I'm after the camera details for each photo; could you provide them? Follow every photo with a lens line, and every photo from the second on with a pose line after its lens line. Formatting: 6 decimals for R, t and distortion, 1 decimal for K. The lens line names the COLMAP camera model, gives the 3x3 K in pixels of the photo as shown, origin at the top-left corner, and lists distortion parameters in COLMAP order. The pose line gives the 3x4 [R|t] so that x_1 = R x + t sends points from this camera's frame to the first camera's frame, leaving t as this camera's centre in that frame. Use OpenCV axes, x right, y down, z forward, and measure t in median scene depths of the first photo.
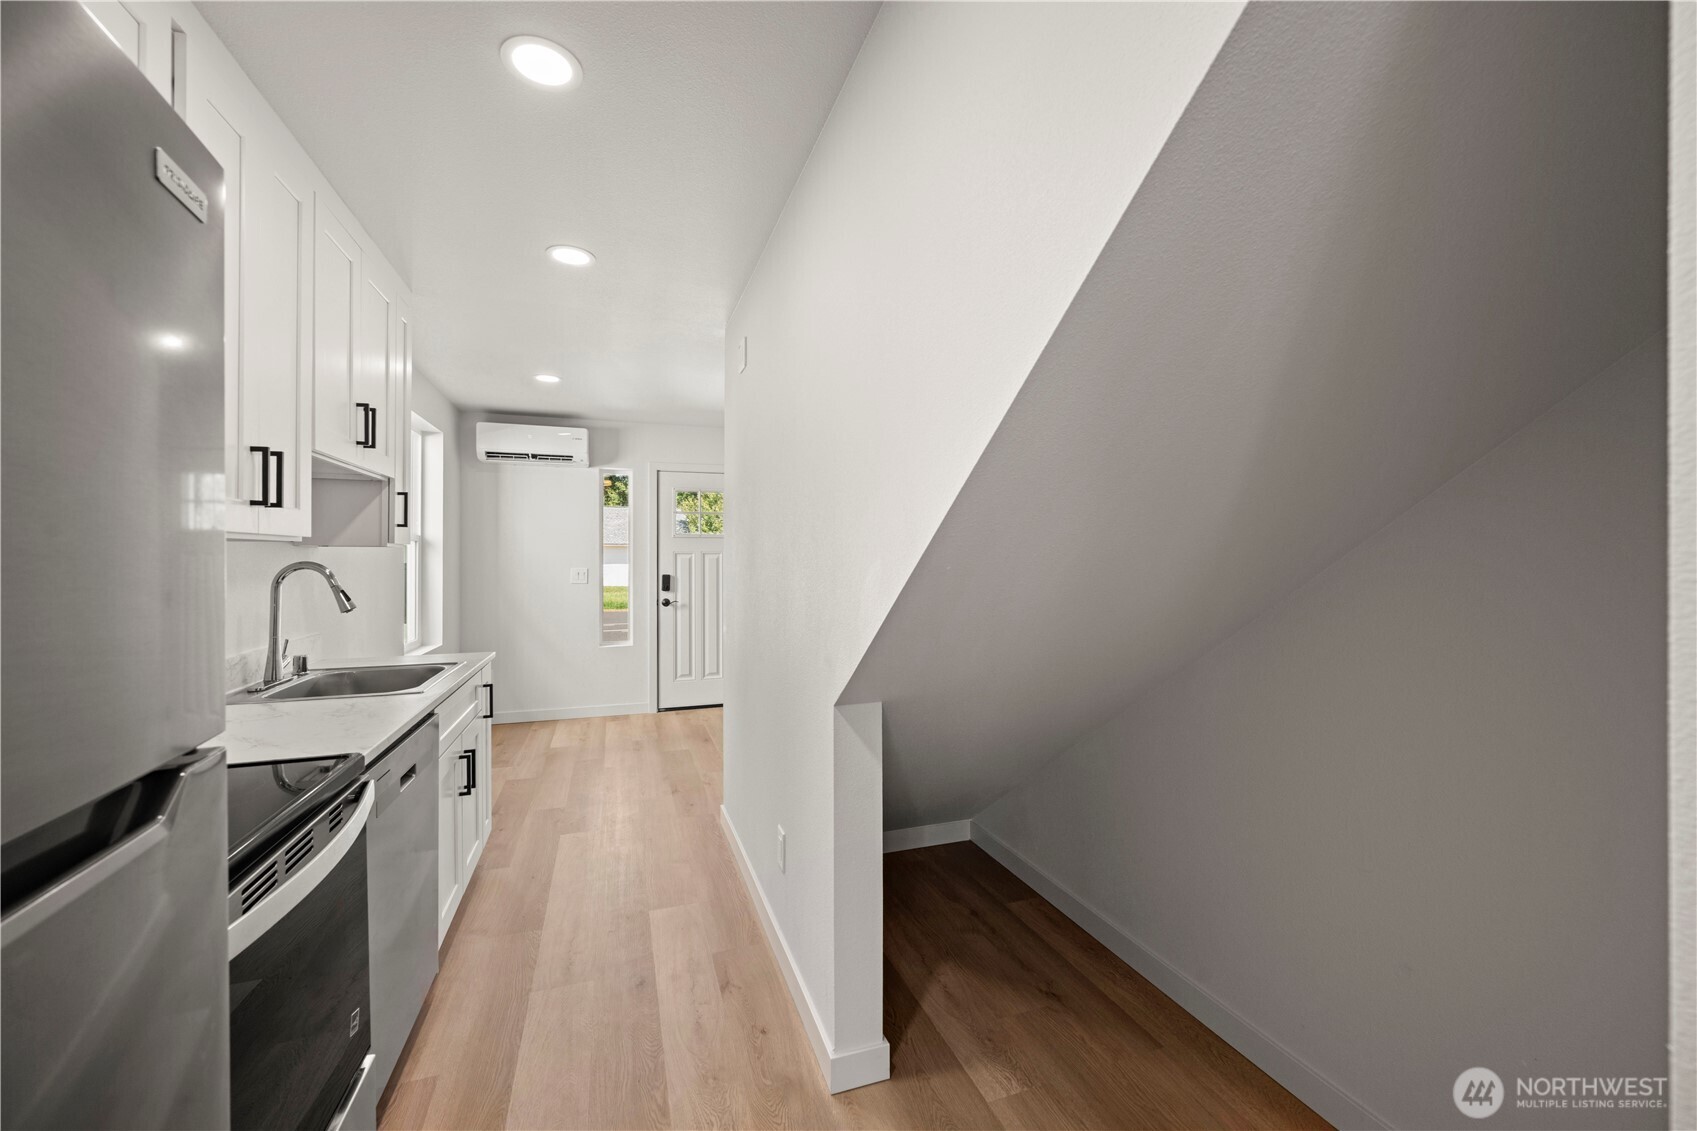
lens RADIAL K [[672.0, 0, 847.9], [0, 672.0, 553.3], [0, 0, 1]] dist [-0.001331, -0.000198]
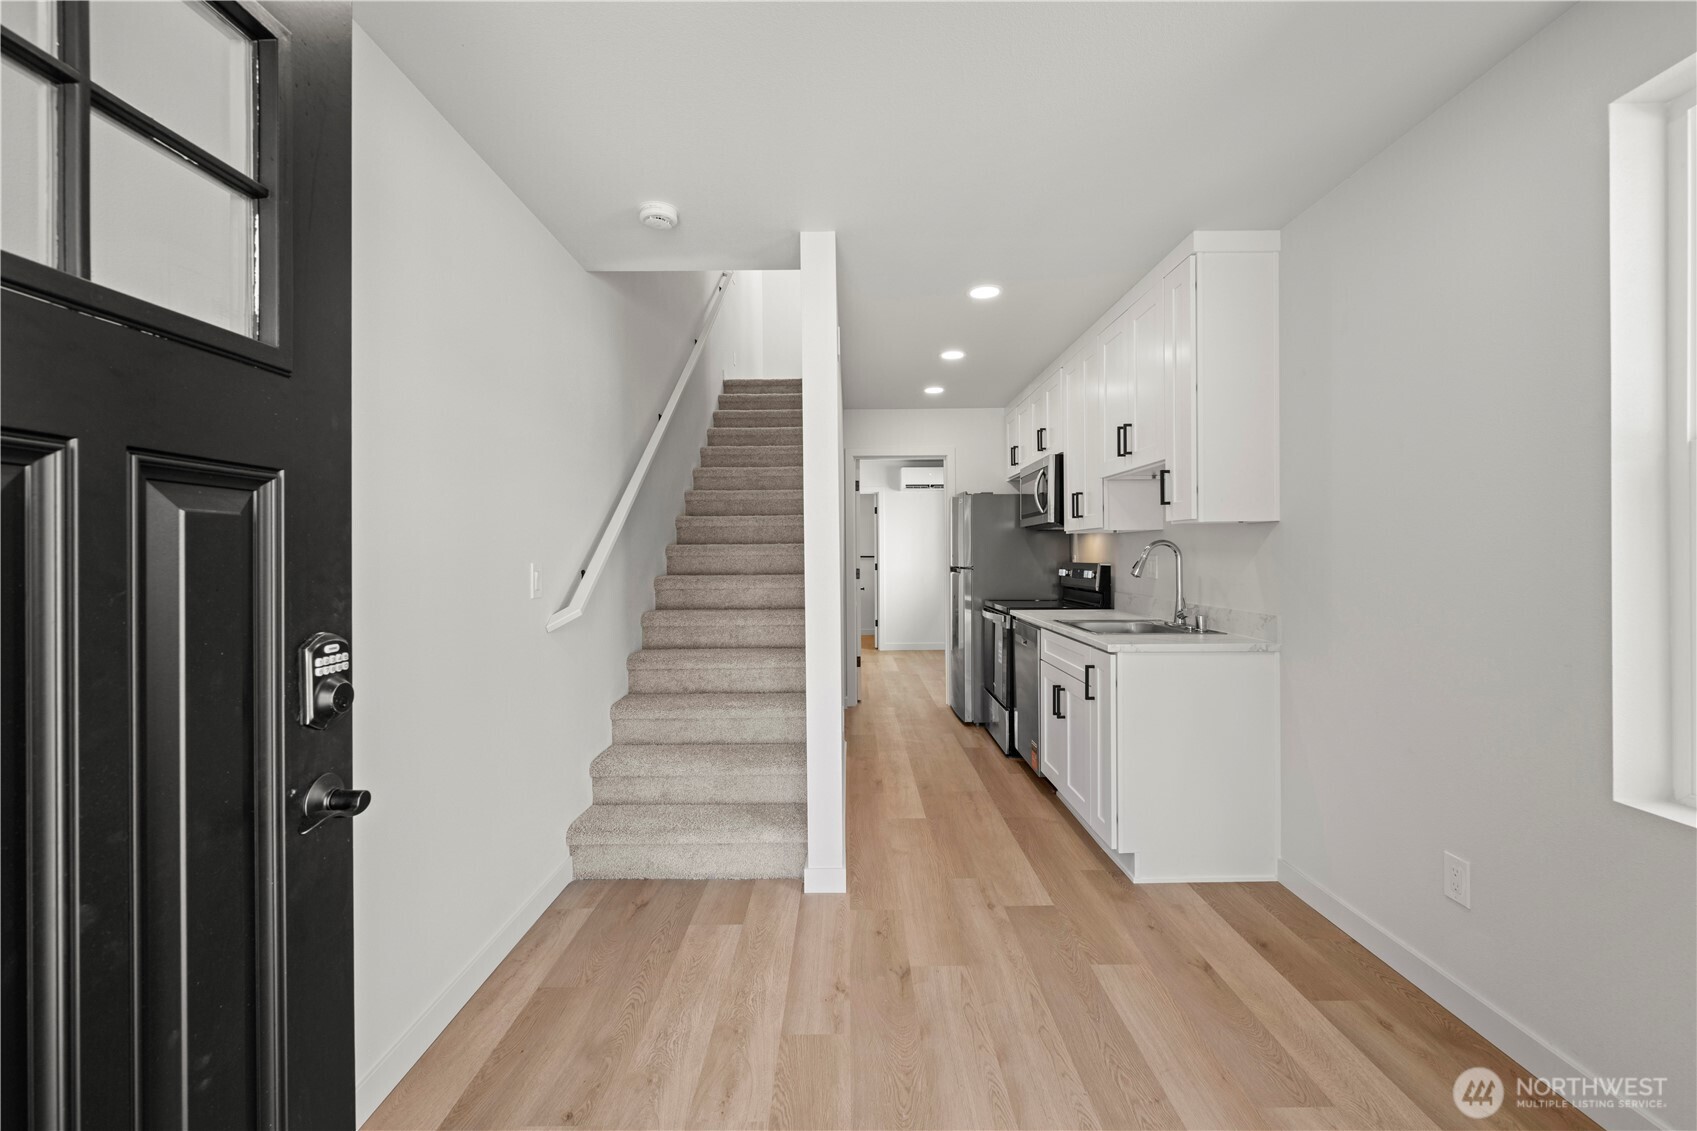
lens RADIAL K [[717.7, 0, 847.1], [0, 717.7, 554.1], [0, 0, 1]] dist [0.001495, 0.000174]
pose [[-0.943670, 0.011725, 0.330679, -0.299670], [0.010215, 0.999928, -0.006303, 0.019694], [-0.330729, -0.002570, -0.943722, 1.145219]]
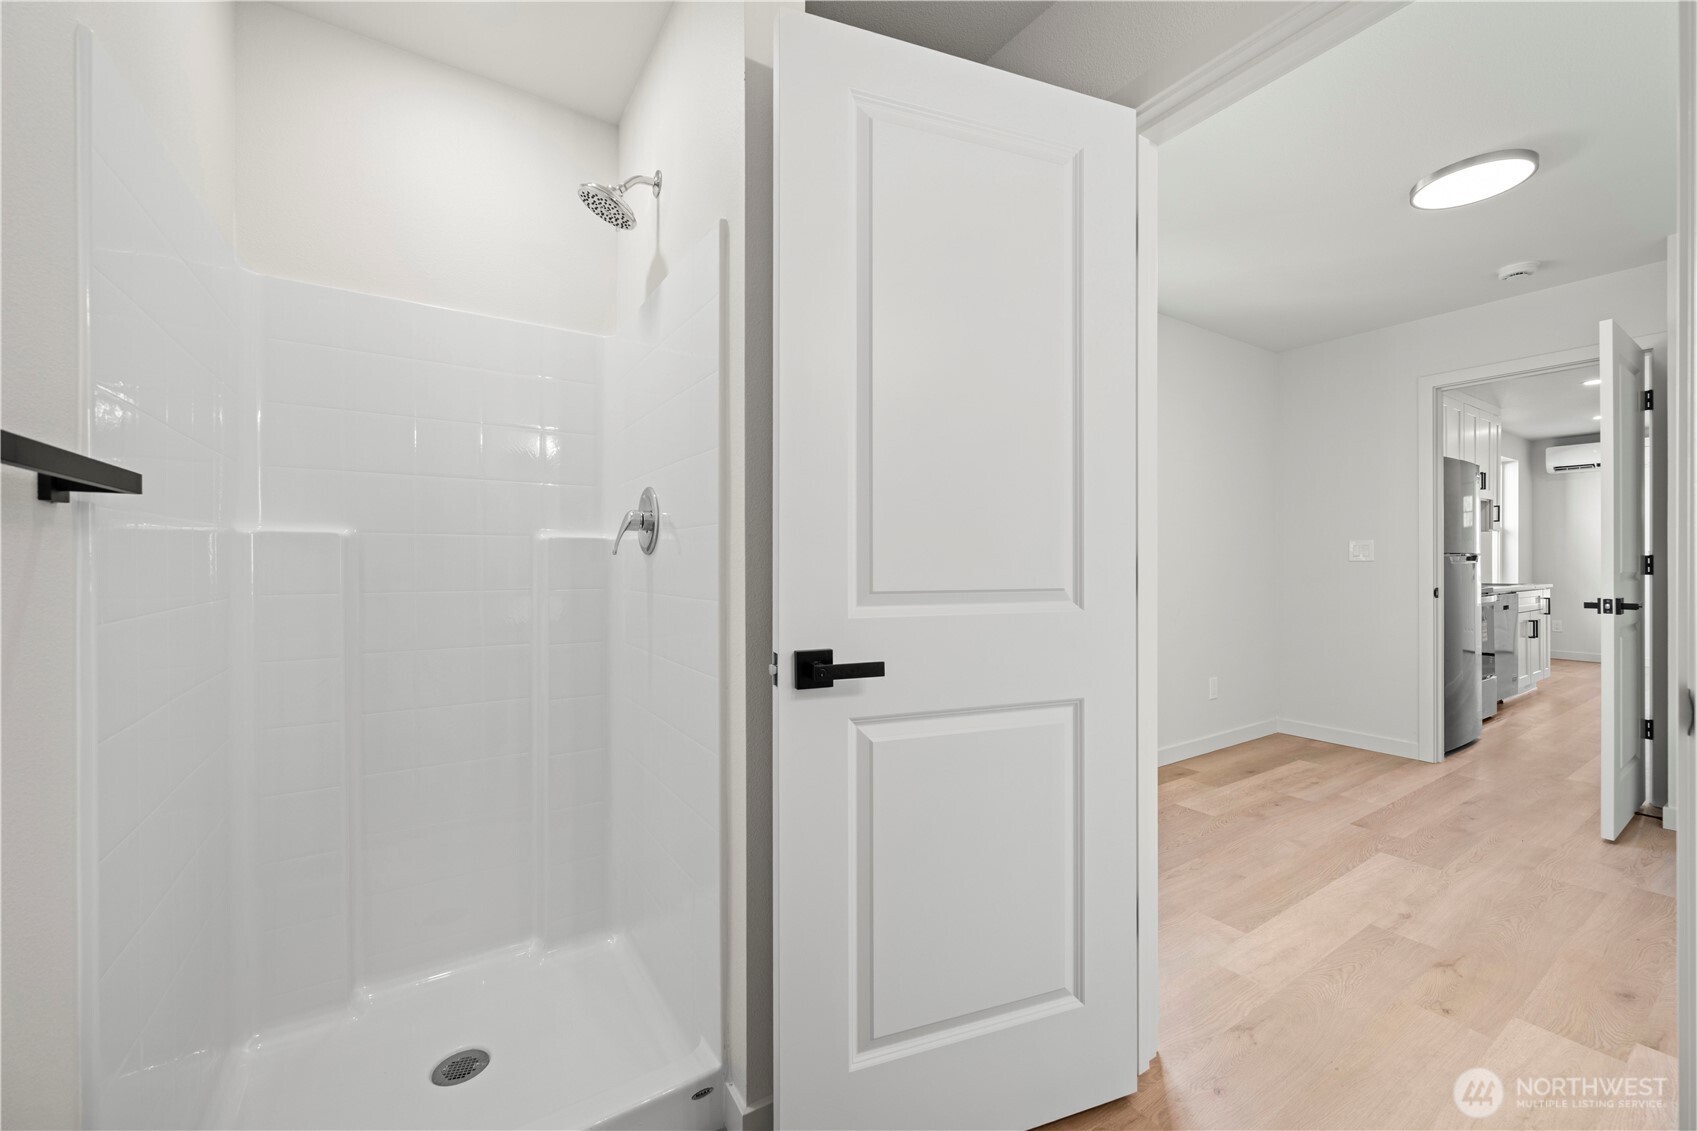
lens RADIAL K [[670.2, 0, 851.4], [0, 670.2, 564.7], [0, 0, 1]] dist [-0.000246, 0.000209]
pose [[0.245377, 0.005317, -0.969413, 0.486744], [0.008472, 0.999935, 0.007629, 0.034614], [0.969391, -0.010085, 0.245316, -0.817583]]
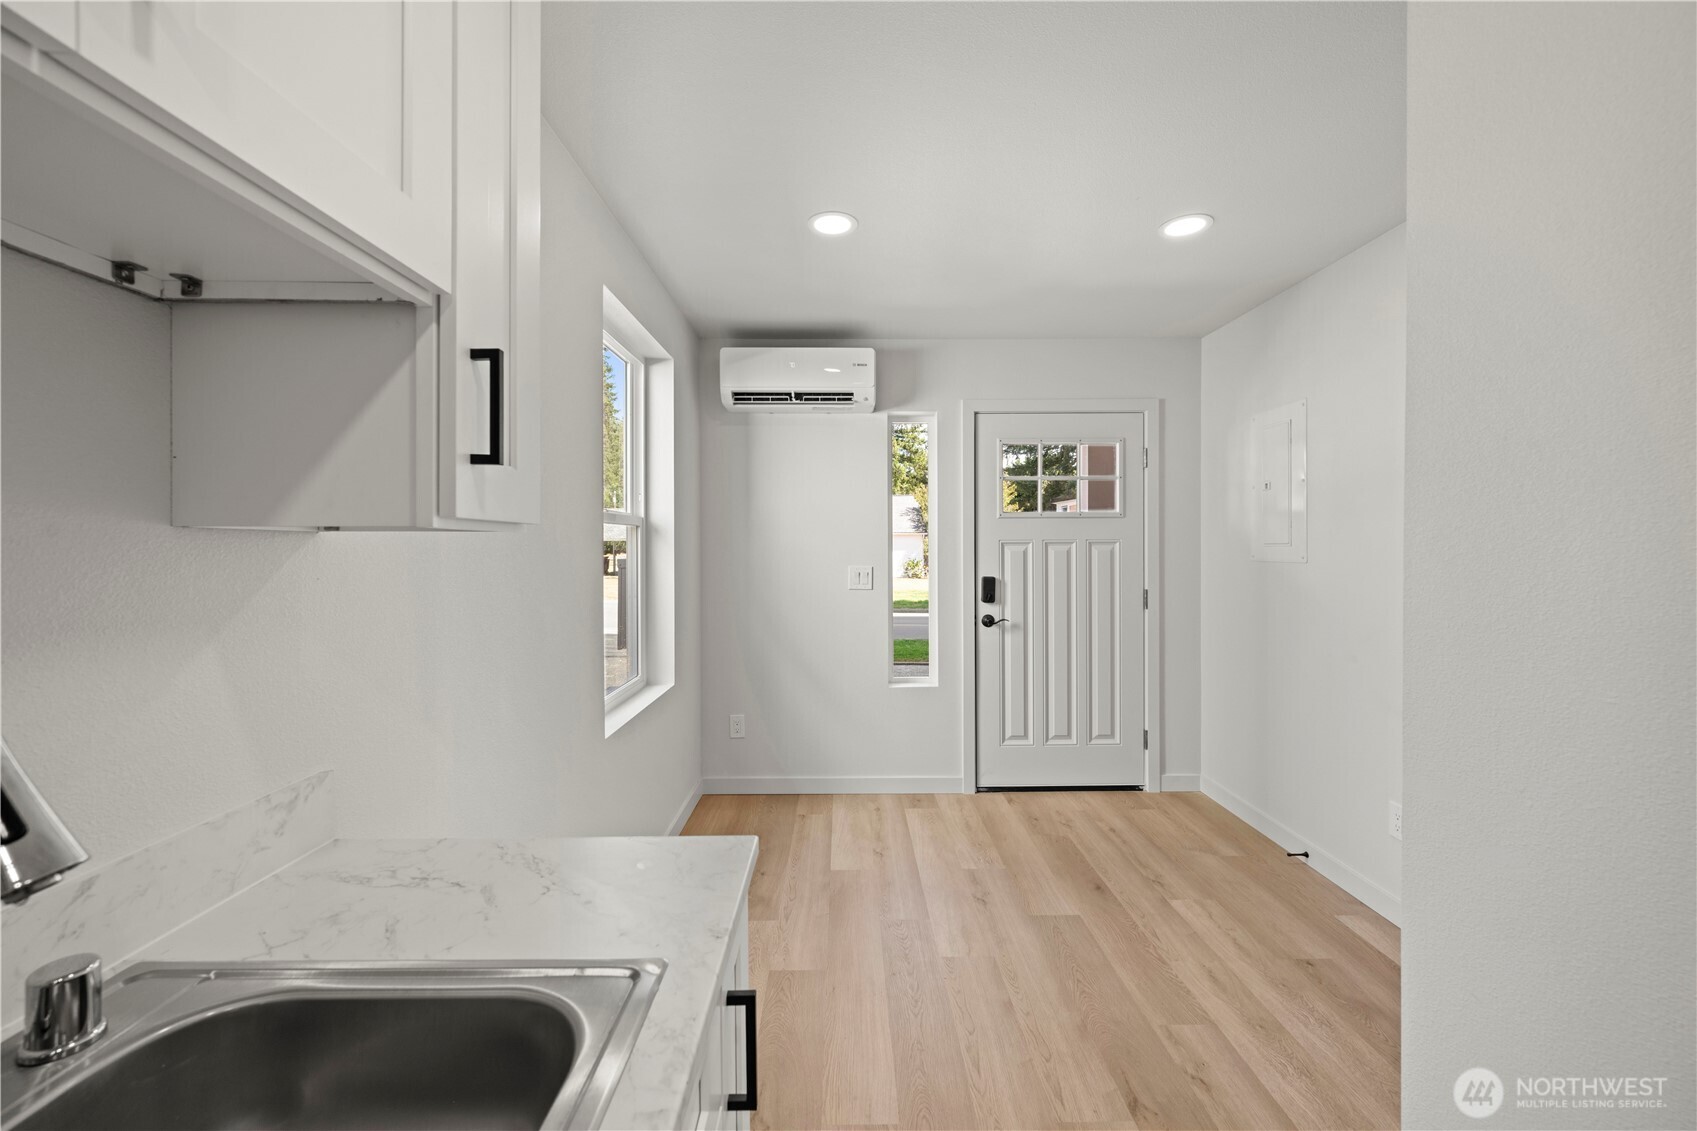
lens RADIAL K [[672.0, 0, 847.9], [0, 672.0, 553.3], [0, 0, 1]] dist [-0.001331, -0.000198]
pose [[0.946935, 0.001890, -0.321419, -0.216809], [0.003606, 0.999857, 0.016503, -0.001583], [0.321404, -0.016786, 0.946793, 0.403738]]
